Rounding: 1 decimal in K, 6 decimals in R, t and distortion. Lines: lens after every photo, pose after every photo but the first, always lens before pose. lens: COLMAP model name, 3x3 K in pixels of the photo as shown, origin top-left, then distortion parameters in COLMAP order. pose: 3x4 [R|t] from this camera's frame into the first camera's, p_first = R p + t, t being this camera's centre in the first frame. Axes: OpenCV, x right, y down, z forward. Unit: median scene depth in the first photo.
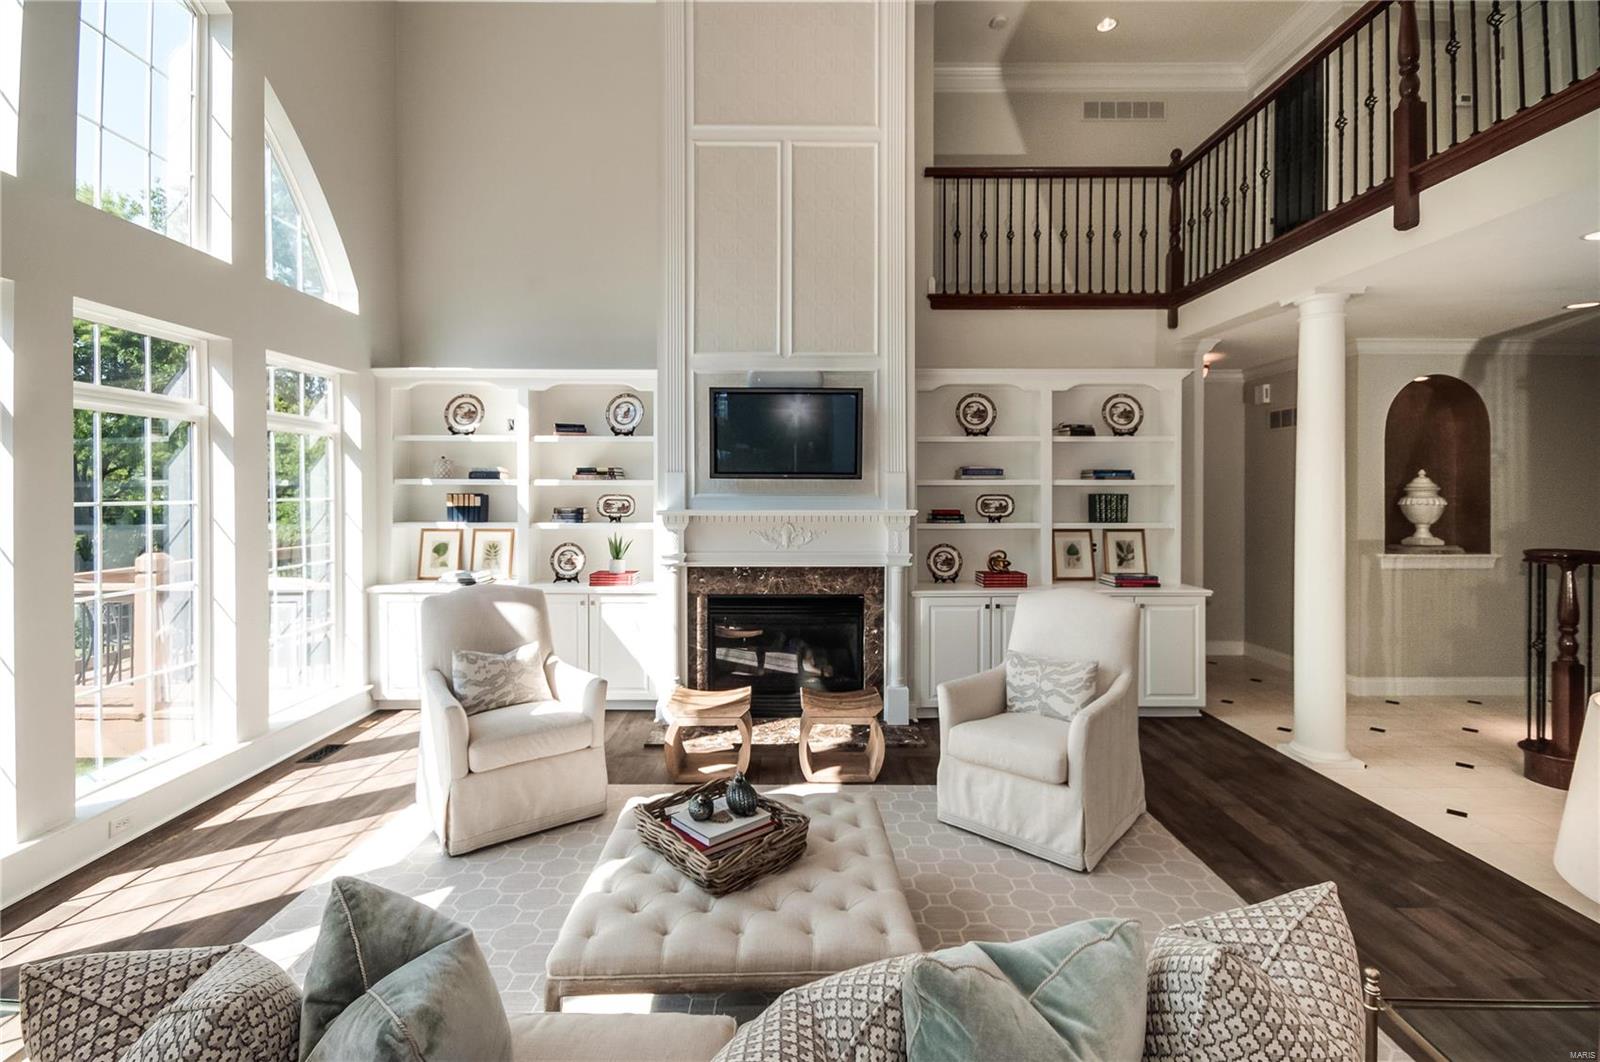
lens RADIAL K [[701.0, 0, 805.4], [0, 701.0, 496.8], [0, 0, 1]] dist [0.009939, 0.000004]
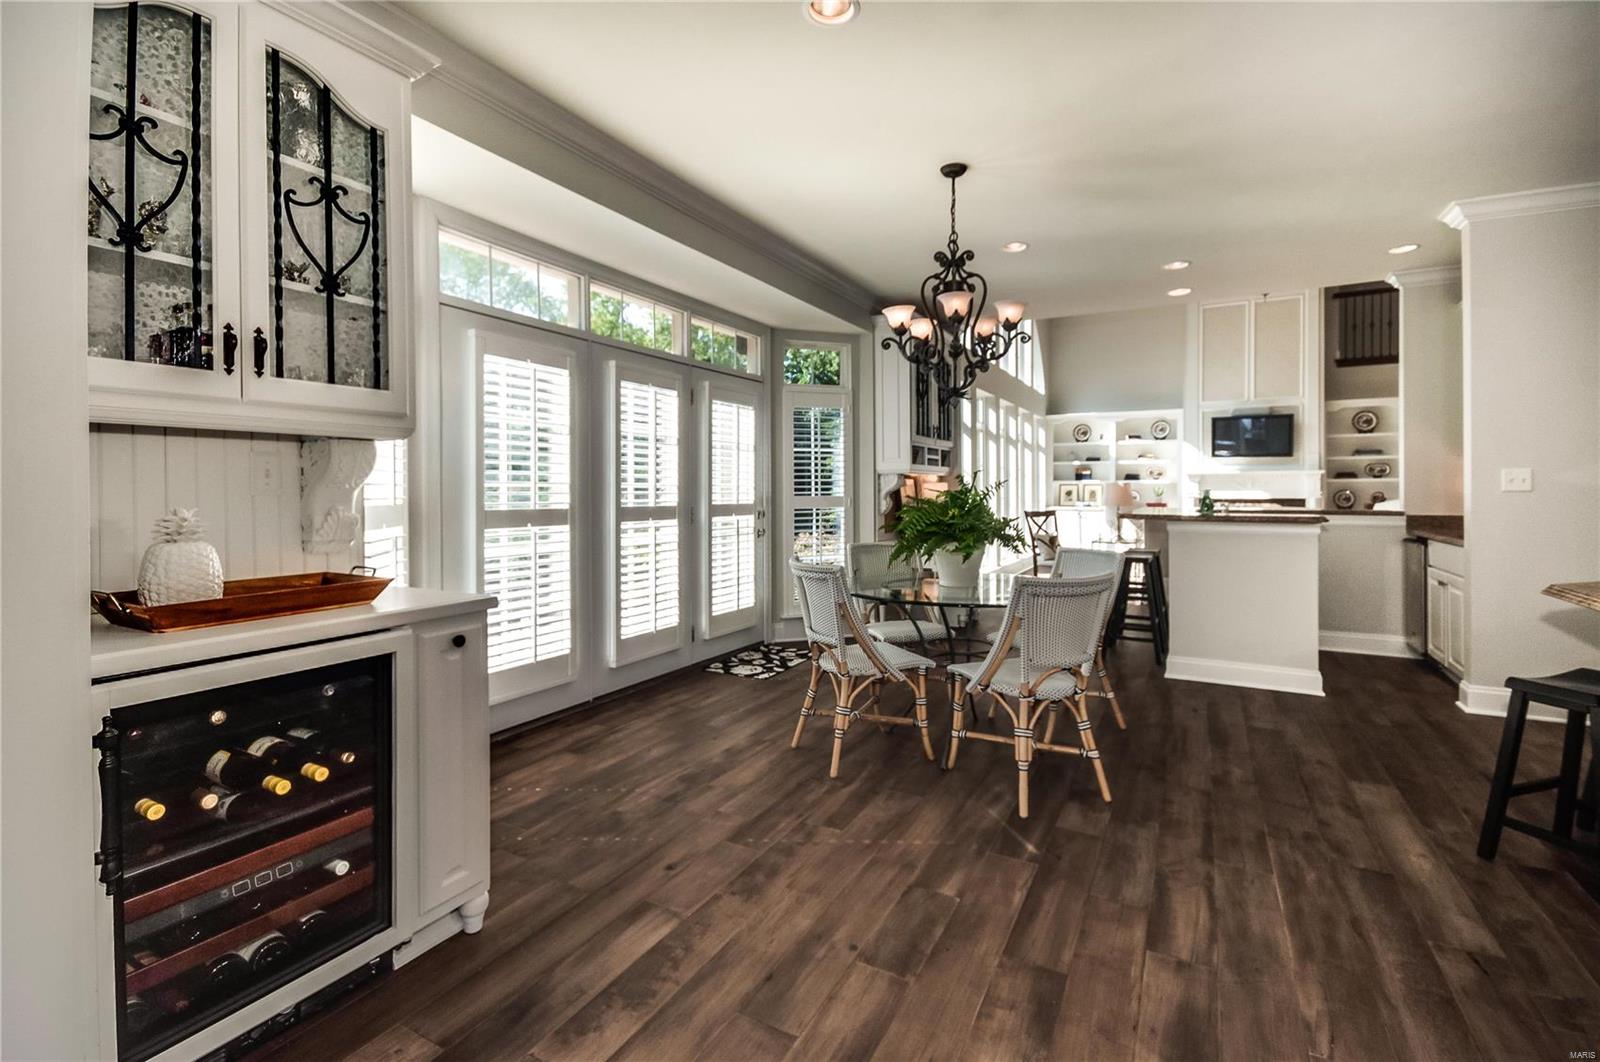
lens RADIAL K [[729.2, 0, 808.2], [0, 729.2, 495.1], [0, 0, 1]] dist [0.001444, -0.000216]
pose [[0.874245, -0.000065, -0.485484, -0.122532], [-0.000034, 1.000000, -0.000195, 0.085956], [0.485484, 0.000187, 0.874245, -1.540164]]
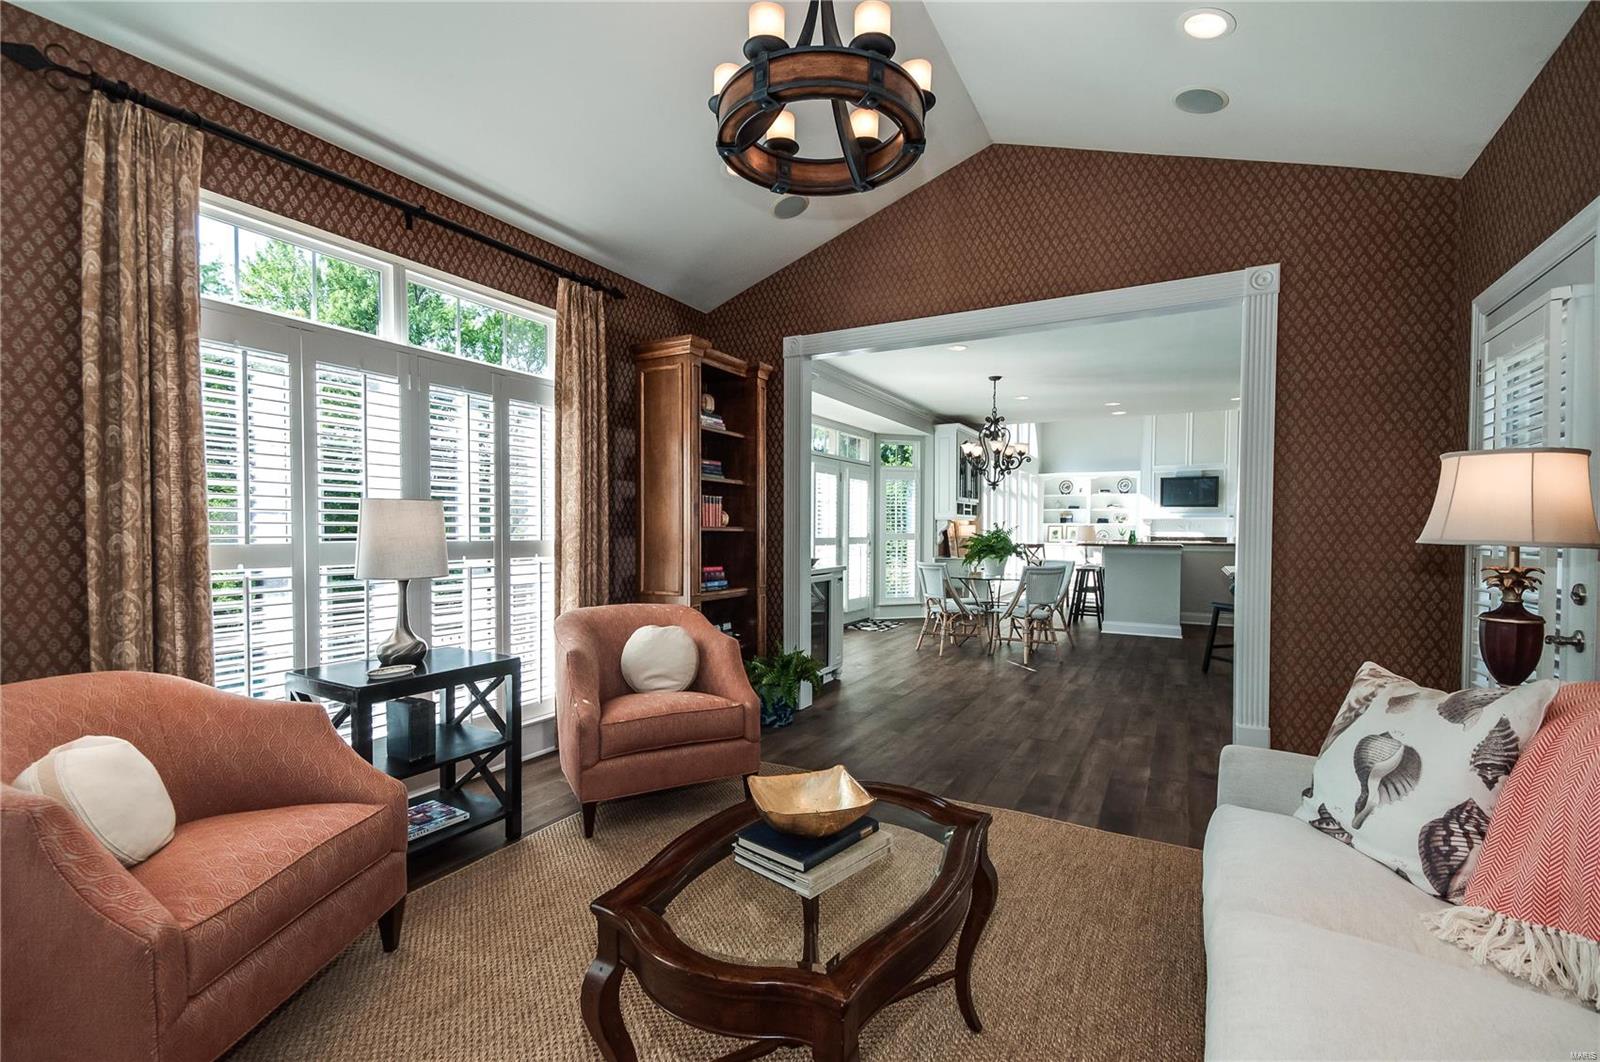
lens RADIAL K [[705.8, 0, 795.1], [0, 705.8, 546.5], [0, 0, 1]] dist [0.000309, -0.000009]
pose [[0.865932, 0.014856, -0.499942, 0.024984], [-0.006356, 0.999805, 0.018701, 0.089424], [0.500122, -0.013016, 0.865857, -2.286615]]
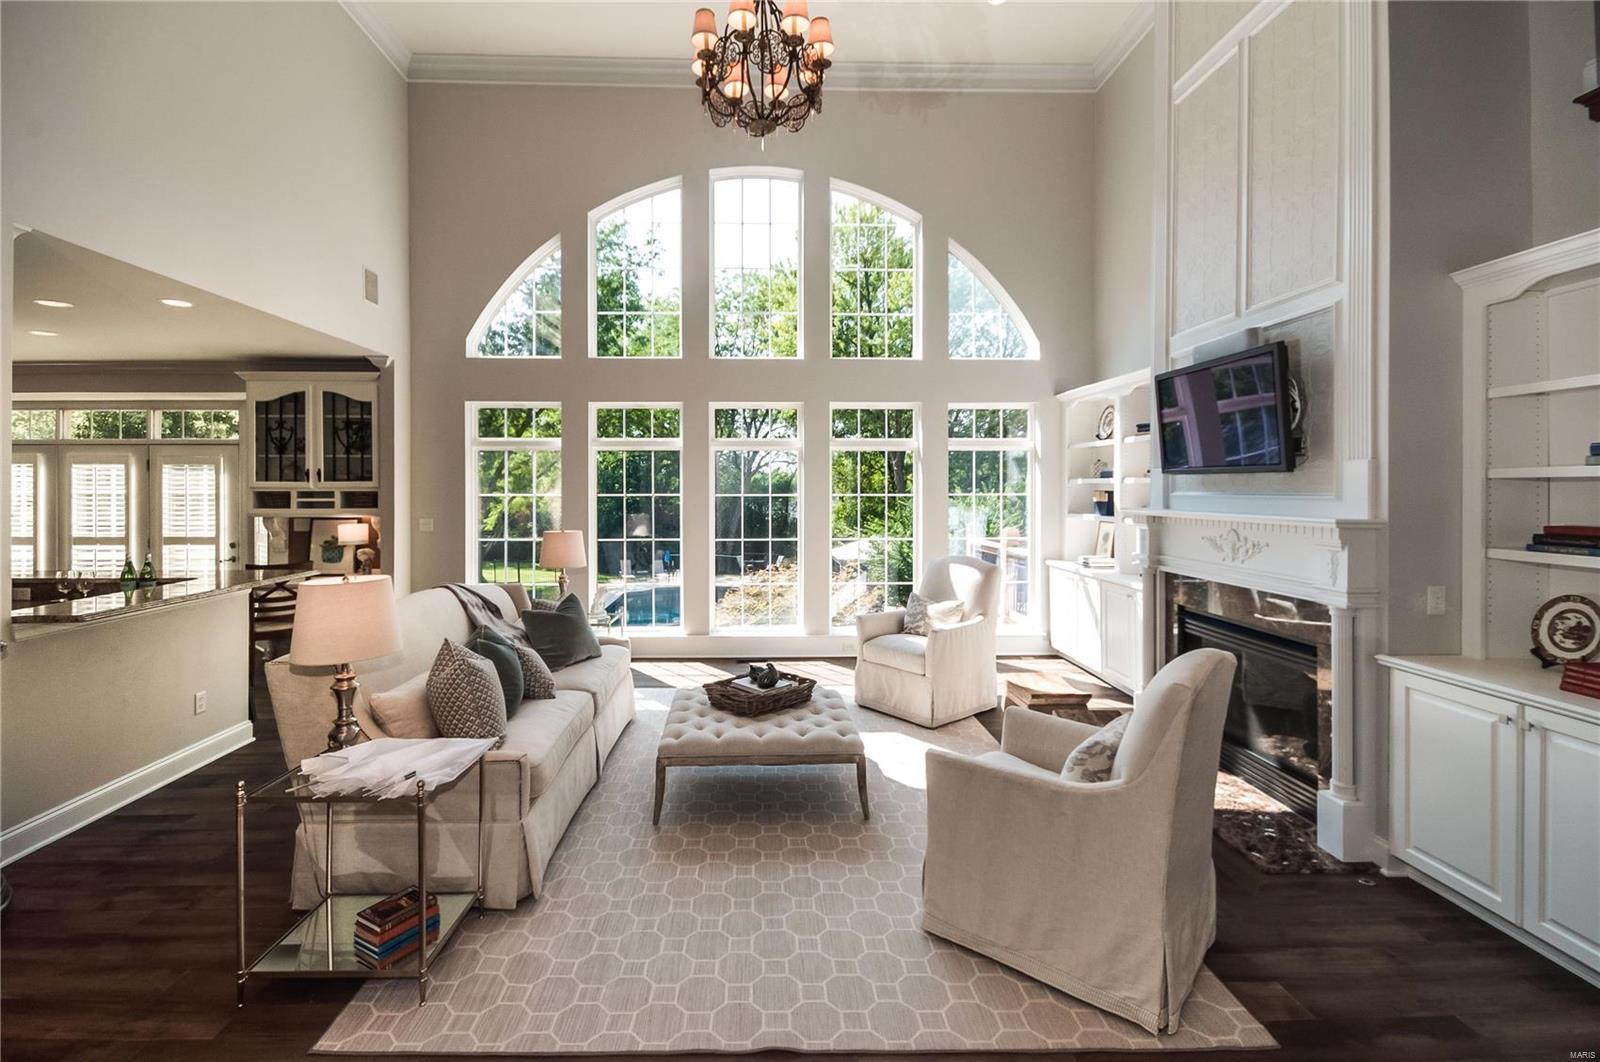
lens RADIAL K [[715.0, 0, 787.1], [0, 715.0, 472.7], [0, 0, 1]] dist [0.001184, 0.000005]
pose [[0.026852, -0.022622, -0.999383, 0.728709], [-0.006634, 0.999718, -0.022808, -0.004323], [0.999617, 0.007243, 0.026695, 0.452875]]
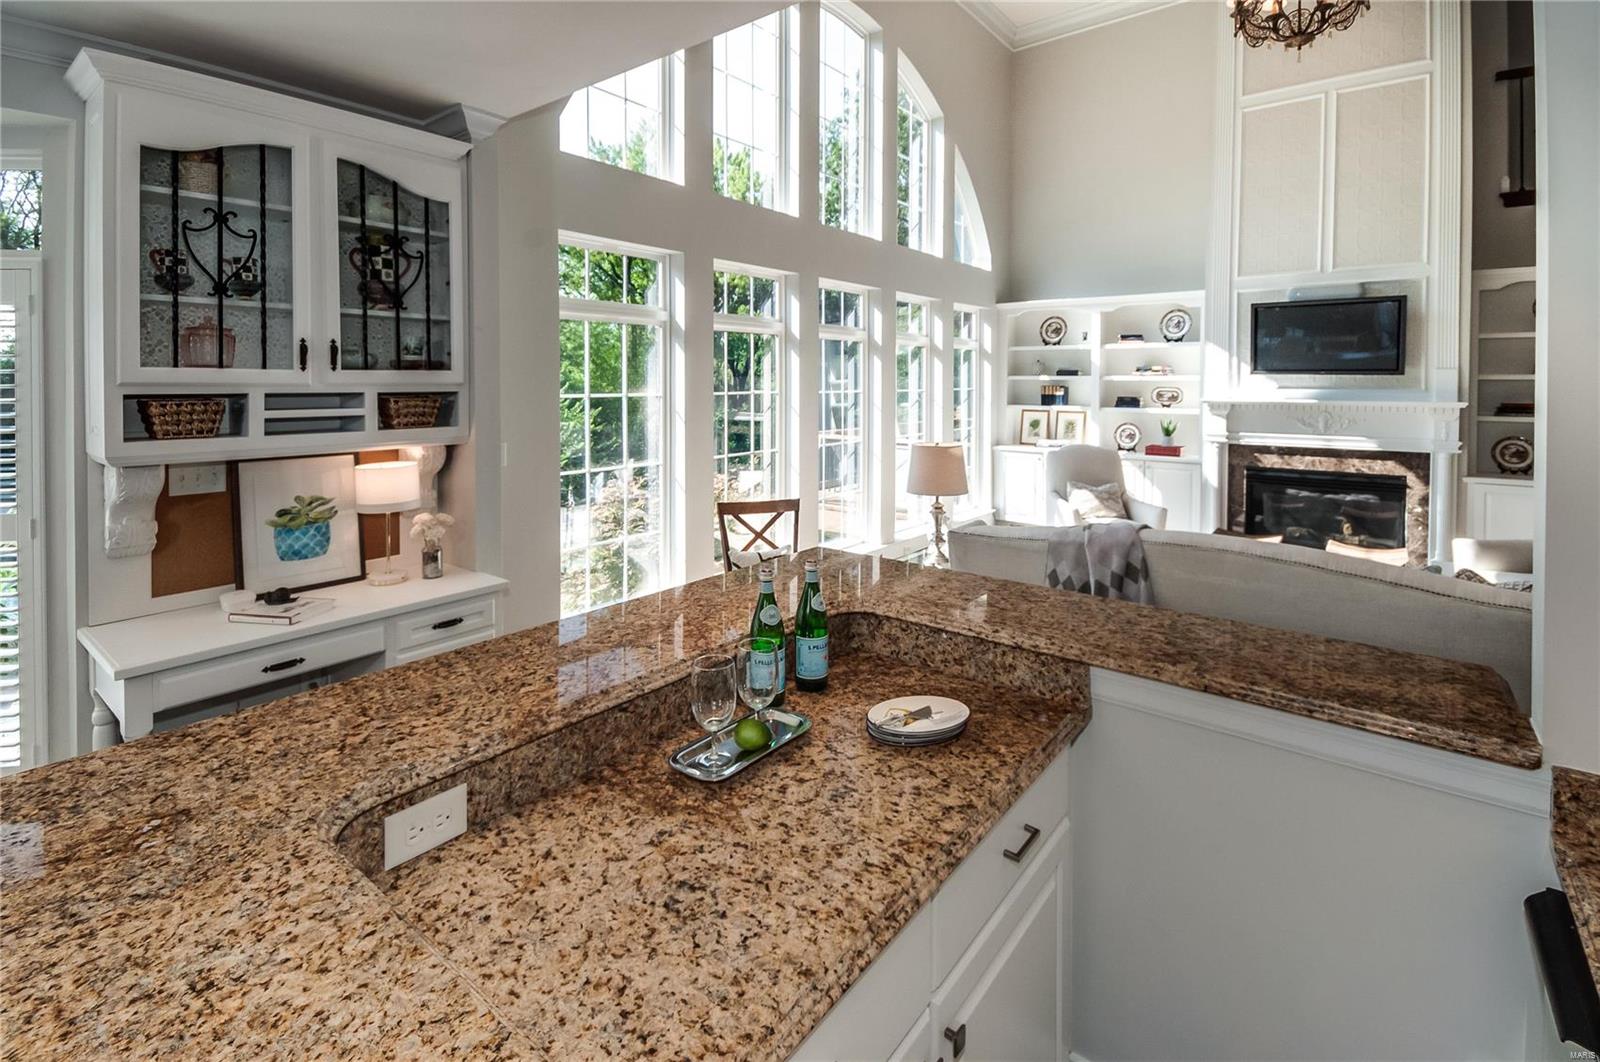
lens RADIAL K [[744.1, 0, 795.9], [0, 744.1, 403.0], [0, 0, 1]] dist [0.000391, -0.000099]
pose [[0.773109, 0.017900, -0.634020, 0.078550], [-0.004945, 0.999741, 0.022195, -0.001000], [0.634253, -0.014023, 0.772998, -0.534361]]
